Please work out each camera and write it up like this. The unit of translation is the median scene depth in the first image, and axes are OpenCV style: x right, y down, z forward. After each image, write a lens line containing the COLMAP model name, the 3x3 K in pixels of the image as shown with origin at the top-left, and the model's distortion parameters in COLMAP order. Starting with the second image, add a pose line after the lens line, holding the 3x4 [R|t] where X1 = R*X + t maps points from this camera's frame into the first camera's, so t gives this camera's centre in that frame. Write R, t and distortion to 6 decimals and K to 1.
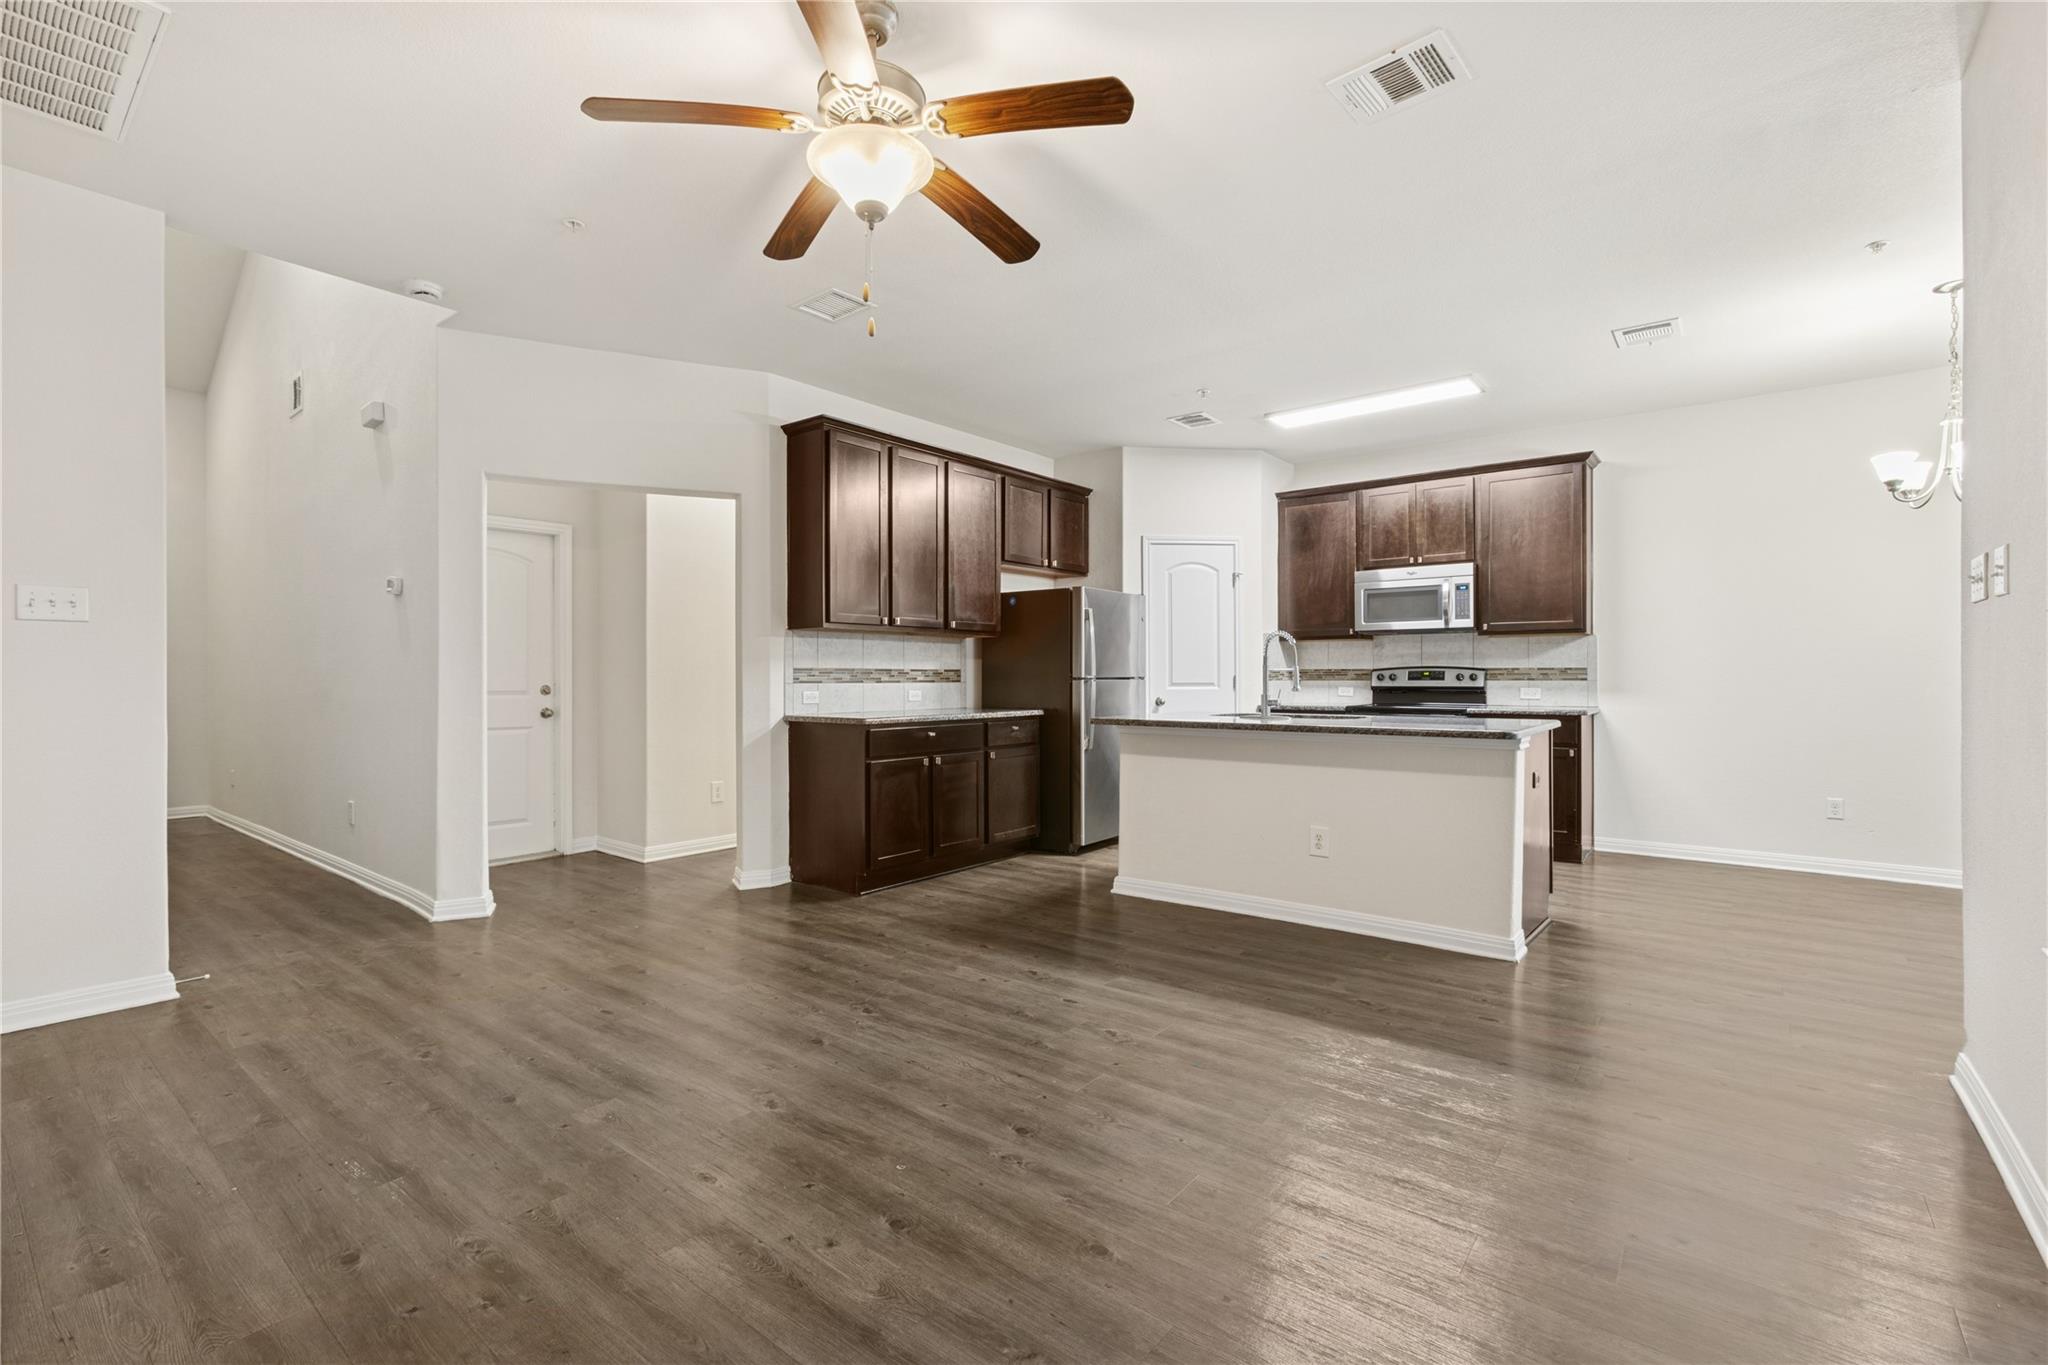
lens RADIAL K [[899.8, 0, 1004.8], [0, 899.8, 689.5], [0, 0, 1]] dist [0.000538, 0.000699]
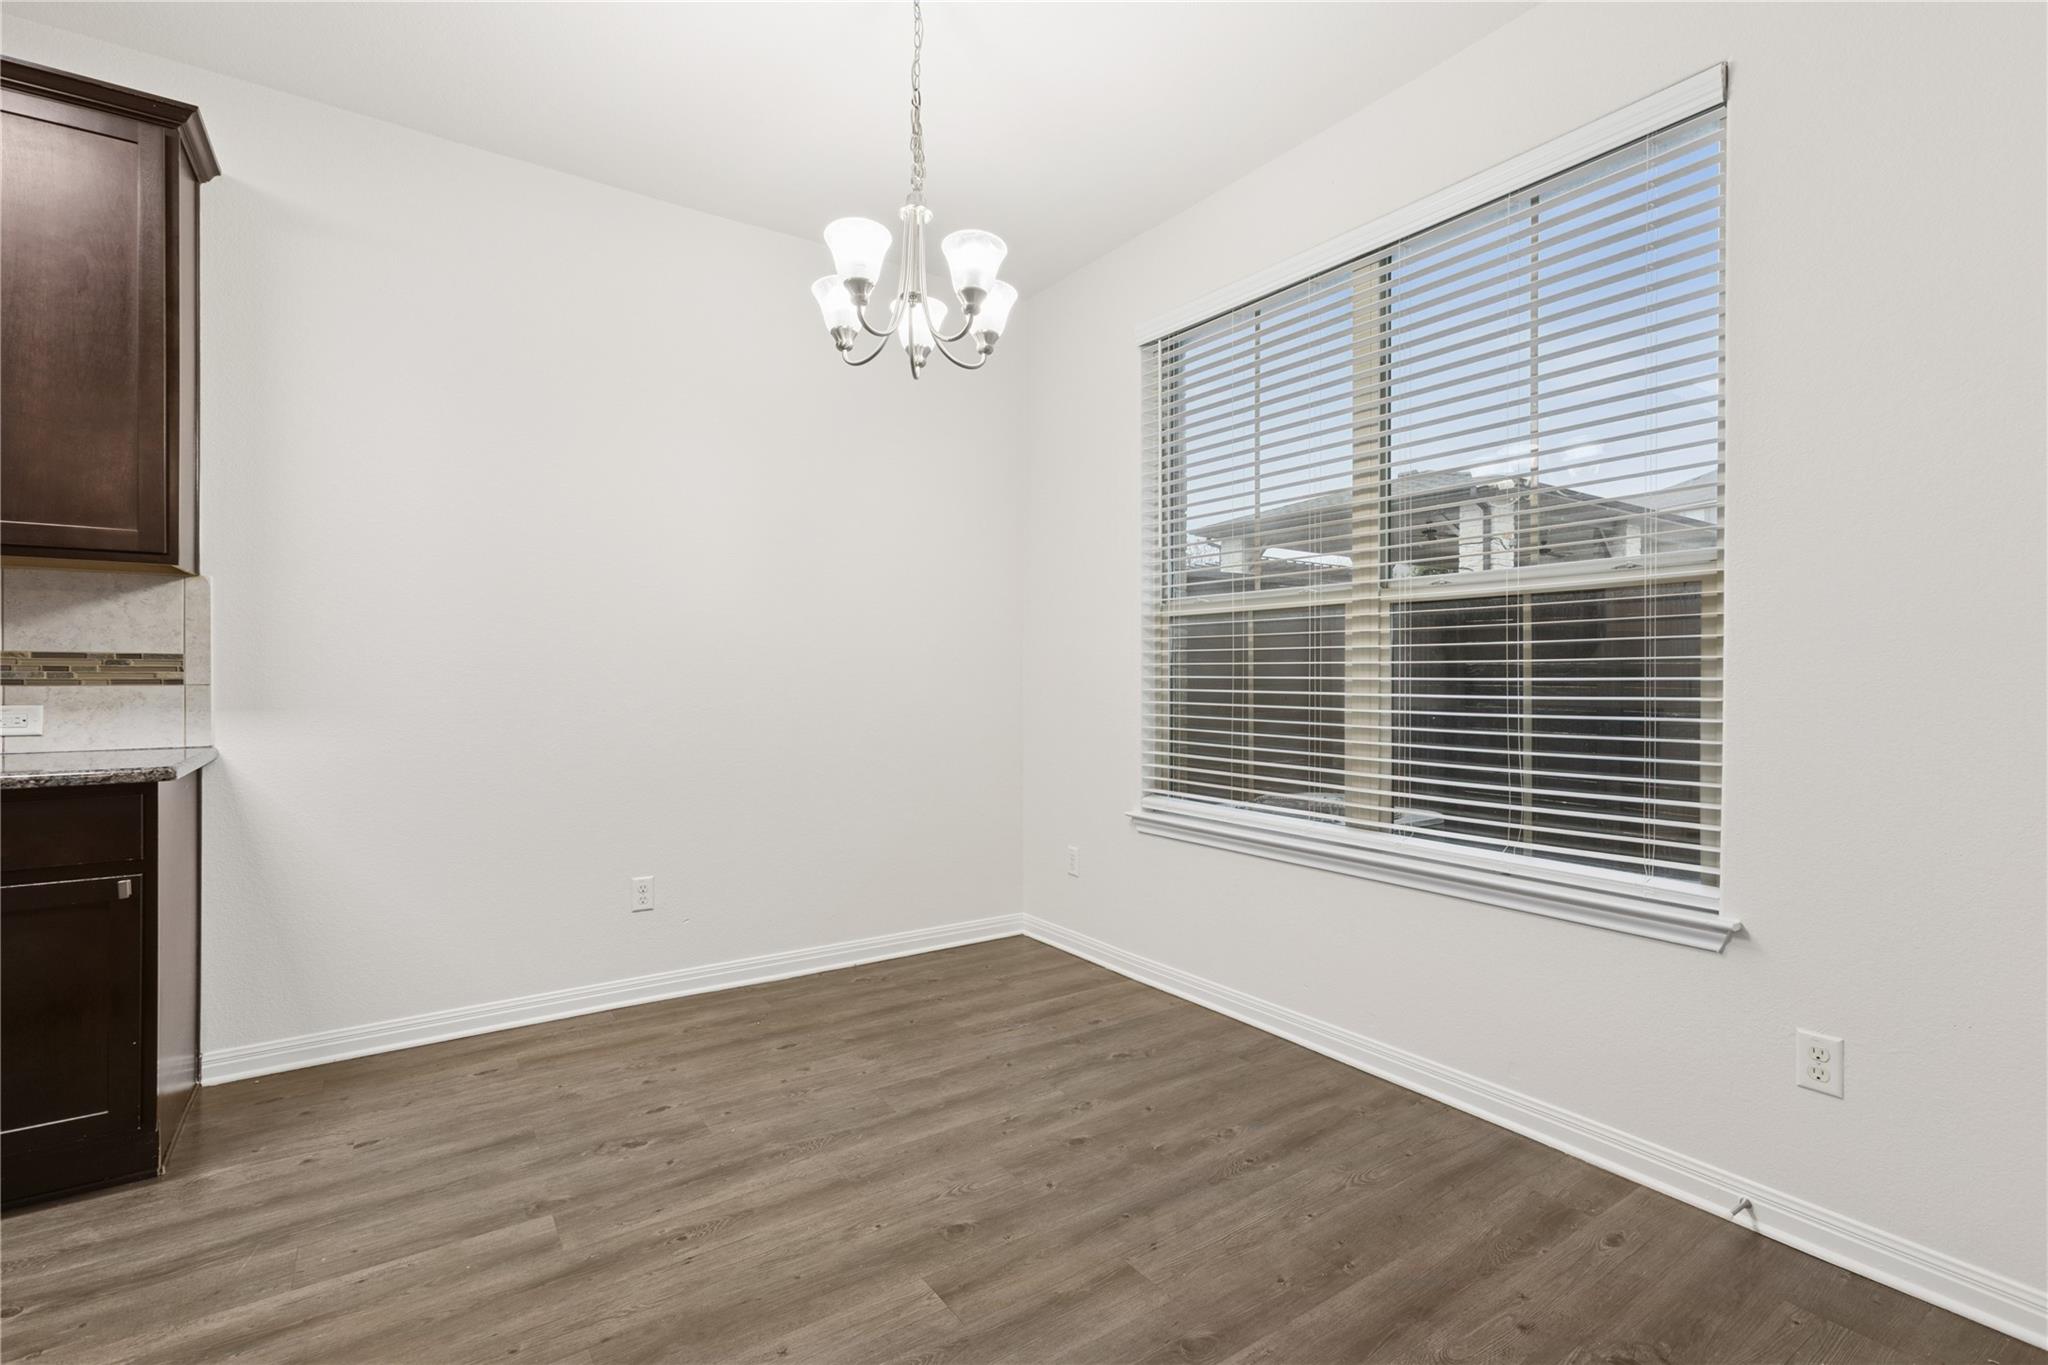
lens RADIAL K [[927.4, 0, 1021.4], [0, 927.4, 668.2], [0, 0, 1]] dist [0.000134, 0.000450]
pose [[0.278171, 0.009901, 0.960481, 0.339490], [0.010726, 0.999852, -0.013414, -0.007583], [-0.960472, 0.014034, 0.278024, 0.503595]]
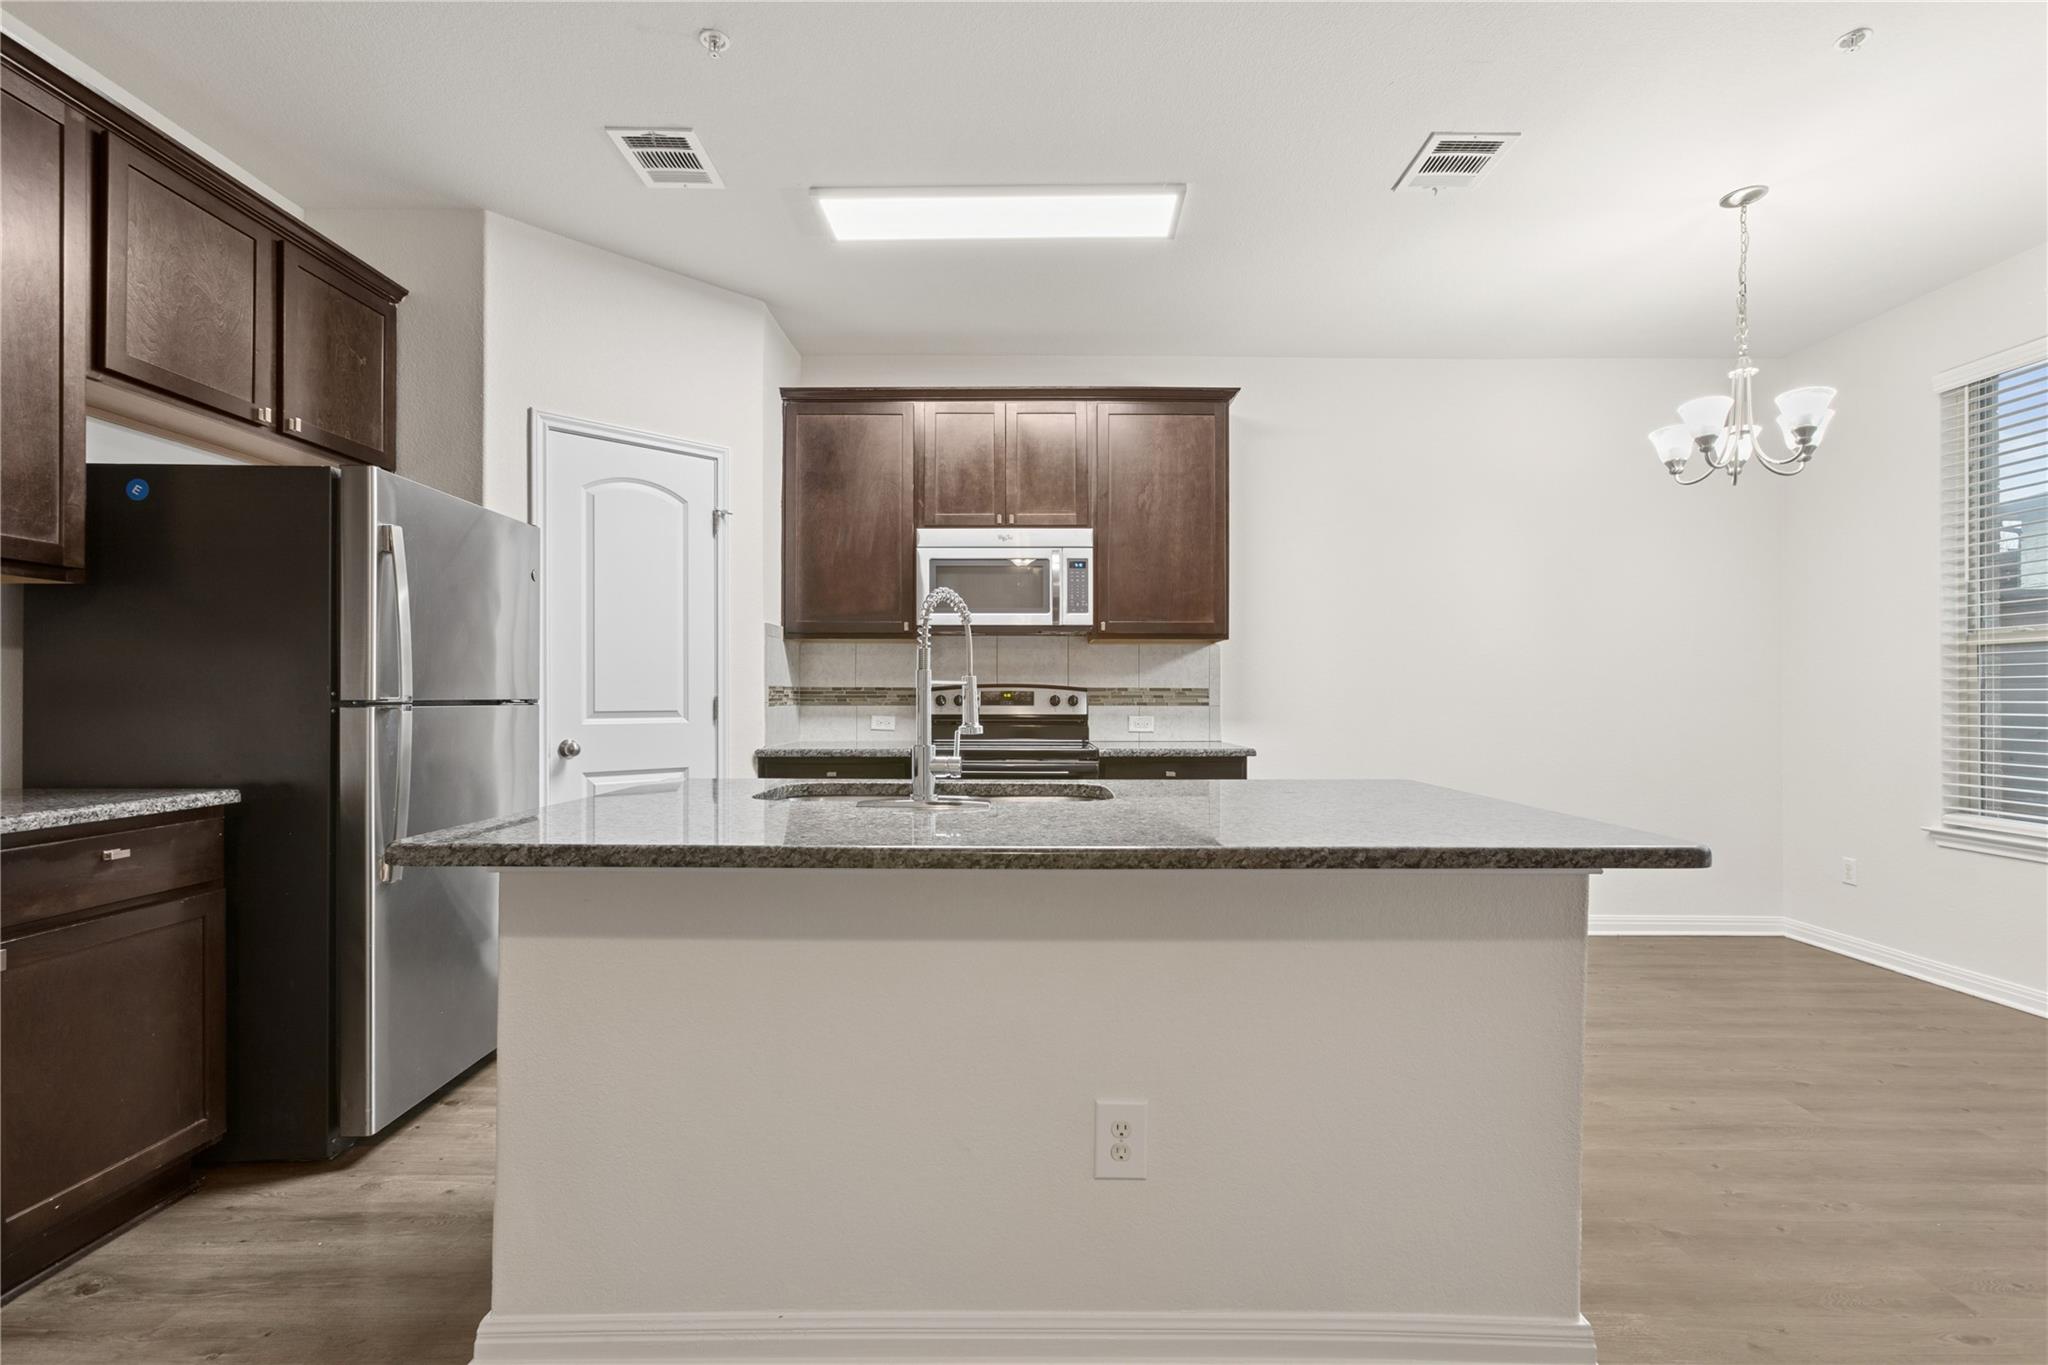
lens RADIAL K [[925.3, 0, 1028.6], [0, 925.3, 690.6], [0, 0, 1]] dist [-0.002867, 0.005597]
pose [[0.771947, 0.008399, 0.635632, 0.050304], [0.006014, 0.999771, -0.020515, -0.007500], [-0.635659, 0.019659, 0.771720, 0.501212]]
